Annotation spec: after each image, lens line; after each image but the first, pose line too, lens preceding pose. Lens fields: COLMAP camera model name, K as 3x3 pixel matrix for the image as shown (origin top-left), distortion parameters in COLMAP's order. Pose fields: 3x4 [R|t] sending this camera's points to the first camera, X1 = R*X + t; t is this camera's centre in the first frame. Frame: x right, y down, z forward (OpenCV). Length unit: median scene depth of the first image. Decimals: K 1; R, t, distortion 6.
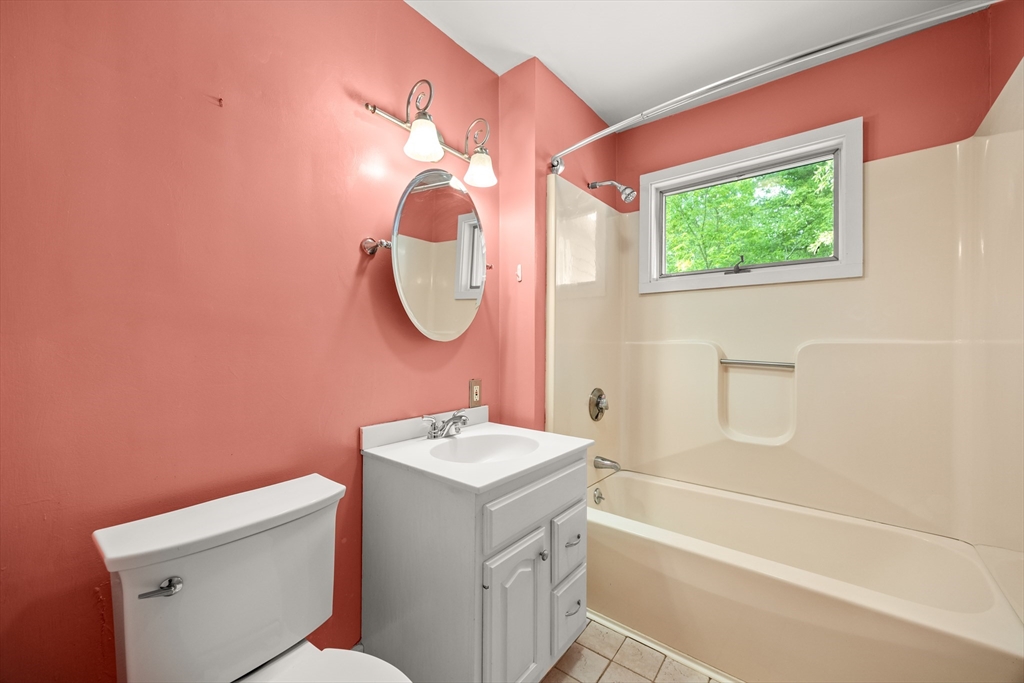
lens RADIAL K [[403.6, 0, 508.6], [0, 403.6, 340.8], [0, 0, 1]] dist [0.002326, -0.000791]
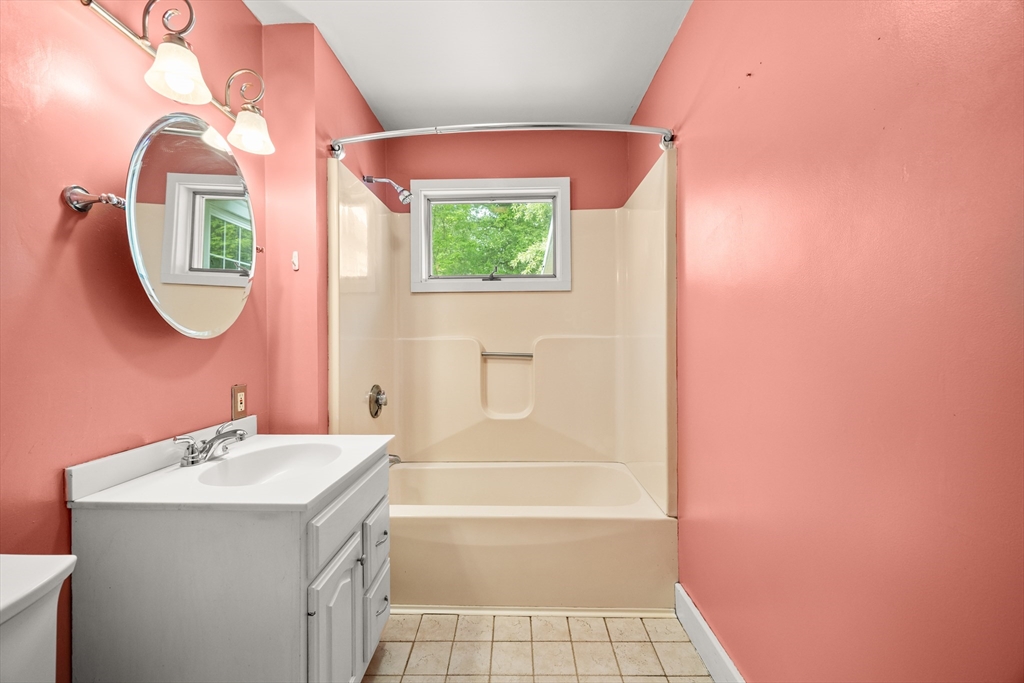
lens RADIAL K [[403.6, 0, 506.9], [0, 403.6, 338.5], [0, 0, 1]] dist [0.002326, -0.000791]
pose [[0.790600, -0.006912, 0.612293, -0.166813], [0.004940, 0.999976, 0.004910, -0.000145], [-0.612312, -0.000857, 0.790615, 0.020354]]
